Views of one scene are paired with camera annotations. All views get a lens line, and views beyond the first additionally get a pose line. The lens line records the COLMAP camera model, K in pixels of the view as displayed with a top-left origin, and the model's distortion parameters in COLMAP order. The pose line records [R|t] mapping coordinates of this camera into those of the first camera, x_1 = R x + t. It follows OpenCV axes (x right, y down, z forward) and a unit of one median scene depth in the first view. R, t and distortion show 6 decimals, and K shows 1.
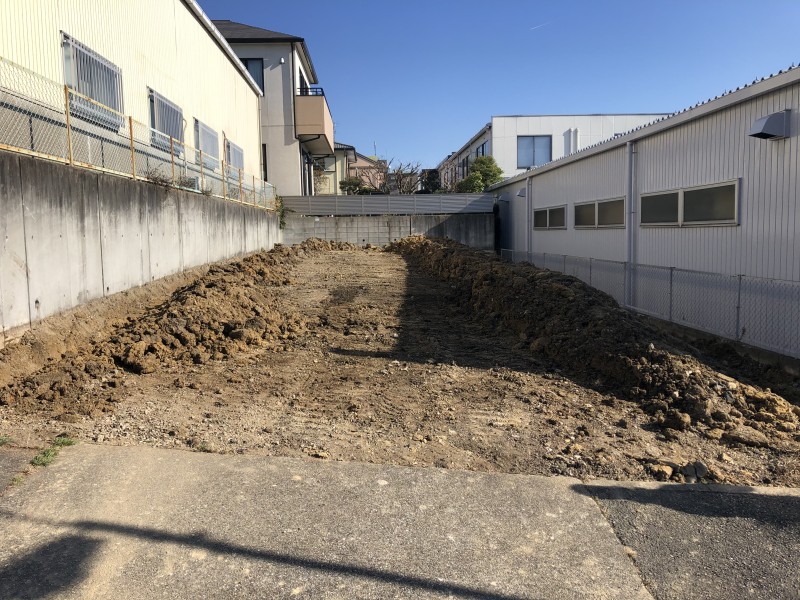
lens RADIAL K [[653.5, 0, 401.0], [0, 653.5, 296.8], [0, 0, 1]] dist [0.014940, -0.000602]
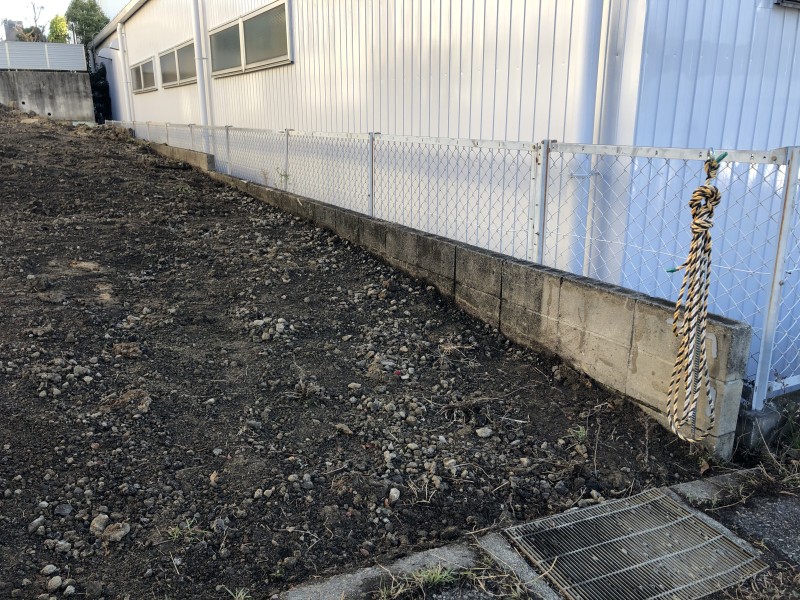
lens RADIAL K [[653.5, 0, 399.2], [0, 653.5, 302.2], [0, 0, 1]] dist [0.014940, -0.000602]
pose [[0.898210, -0.104588, 0.426944, 0.160994], [0.028096, 0.982955, 0.181684, 0.013063], [-0.438669, -0.151195, 0.885838, 0.150074]]
